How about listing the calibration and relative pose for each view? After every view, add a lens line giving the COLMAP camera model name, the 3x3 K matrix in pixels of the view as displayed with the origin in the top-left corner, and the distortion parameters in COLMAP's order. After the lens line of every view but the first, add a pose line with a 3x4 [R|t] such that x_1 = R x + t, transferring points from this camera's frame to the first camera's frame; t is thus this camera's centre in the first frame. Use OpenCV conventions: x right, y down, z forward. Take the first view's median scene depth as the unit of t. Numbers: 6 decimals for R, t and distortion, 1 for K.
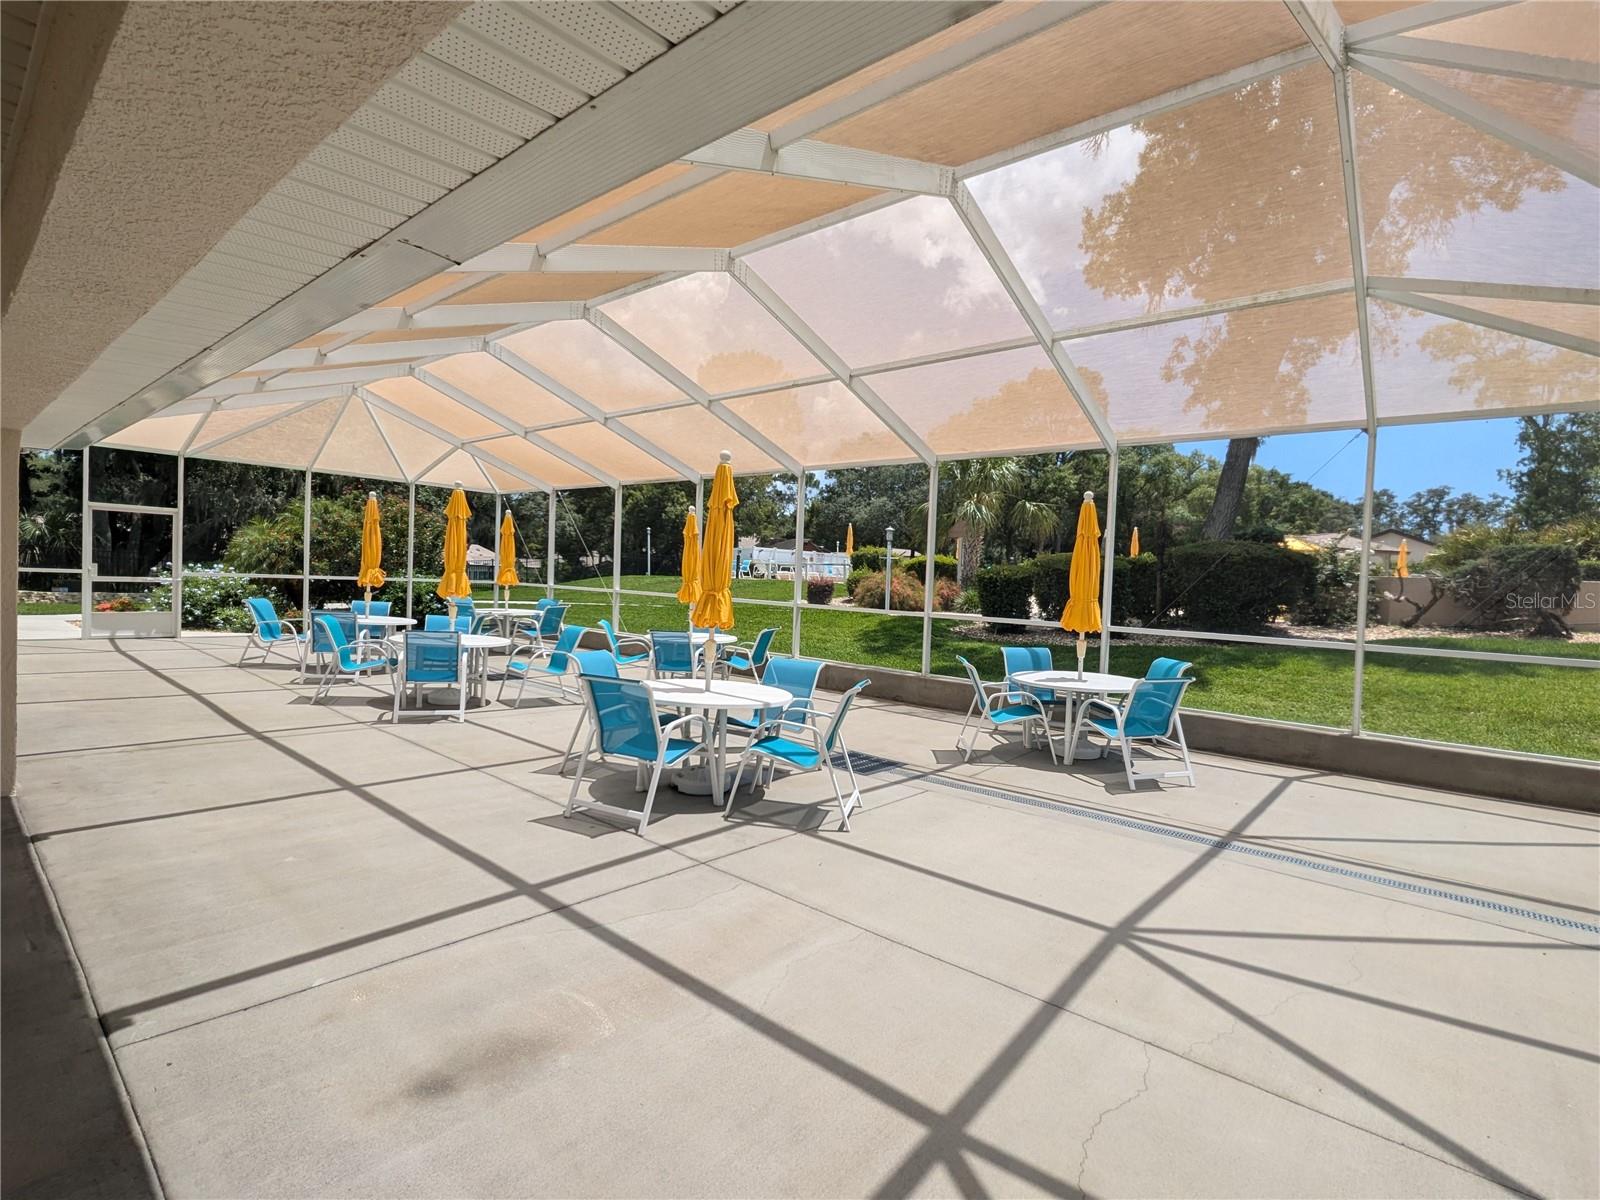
lens RADIAL K [[753.8, 0, 797.8], [0, 753.8, 596.7], [0, 0, 1]] dist [-0.006061, 0.000906]
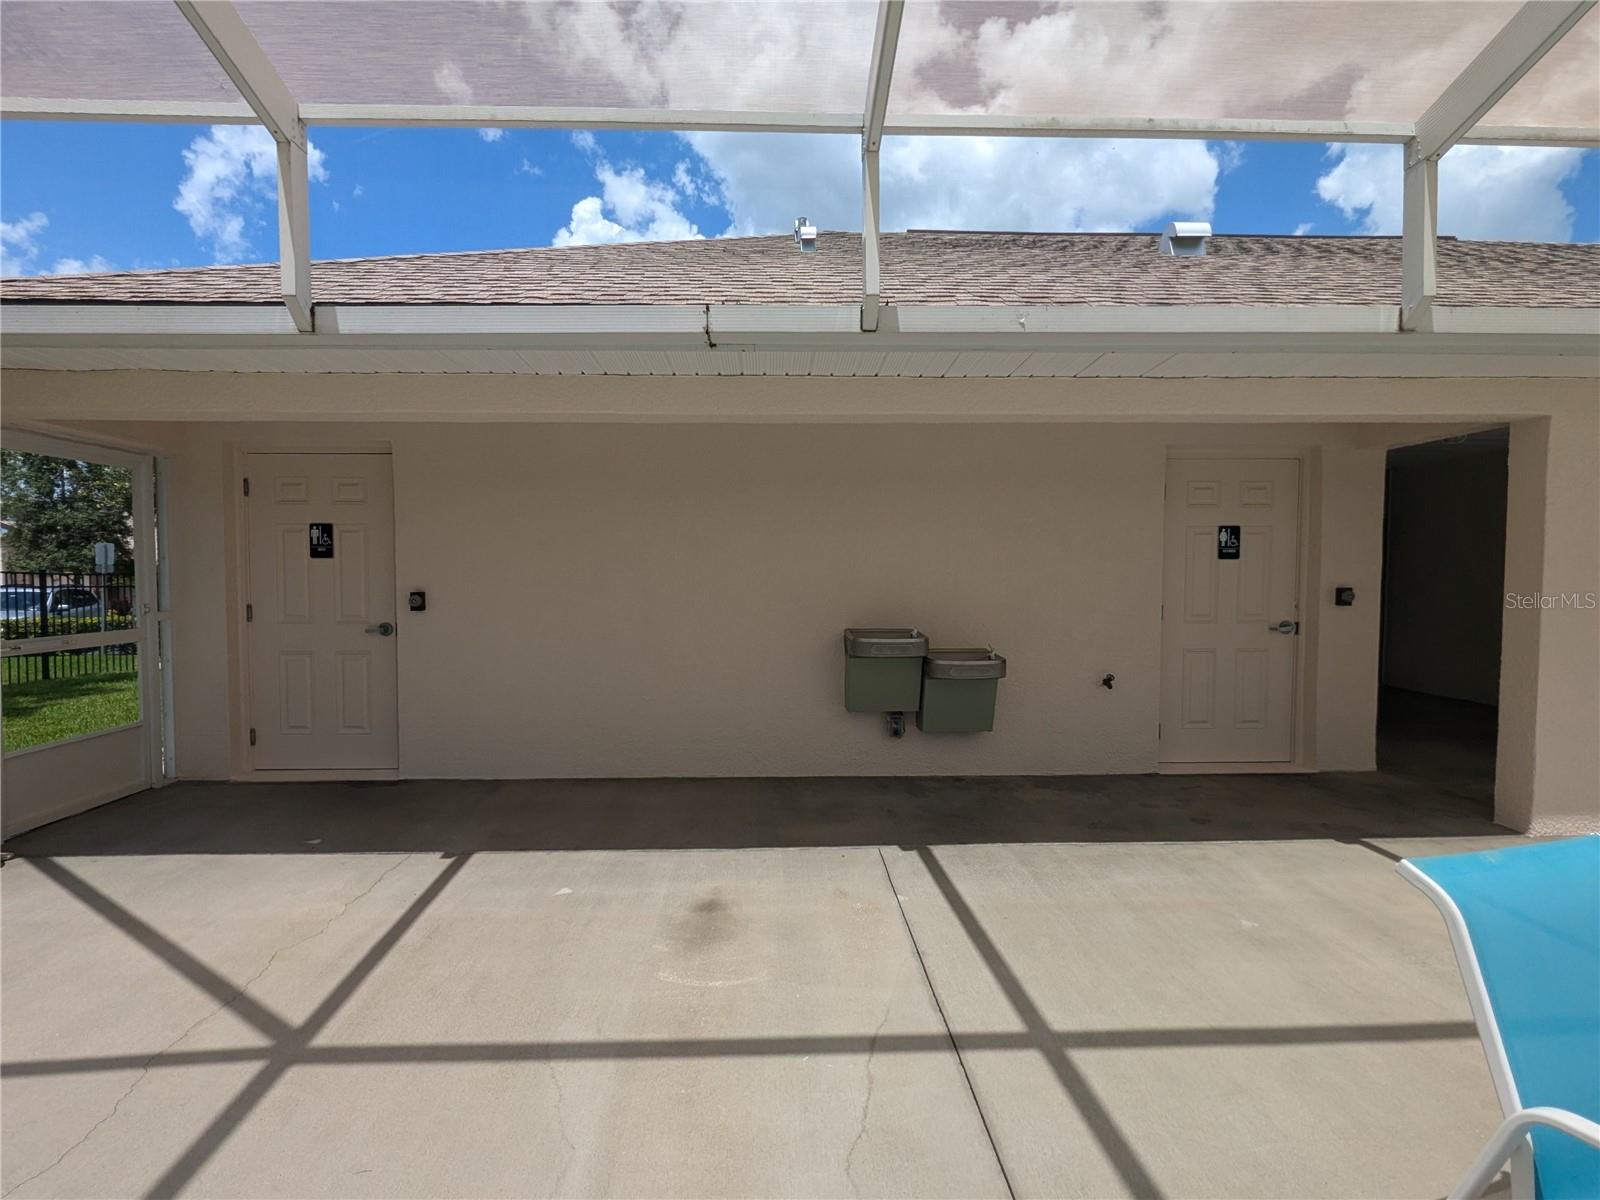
lens RADIAL K [[753.8, 0, 790.5], [0, 753.8, 604.4], [0, 0, 1]] dist [-0.006061, 0.000906]
pose [[-0.736082, -0.015521, -0.676714, 0.286721], [-0.051432, 0.998129, 0.033052, 0.013631], [0.674935, 0.059134, -0.735504, 1.579395]]
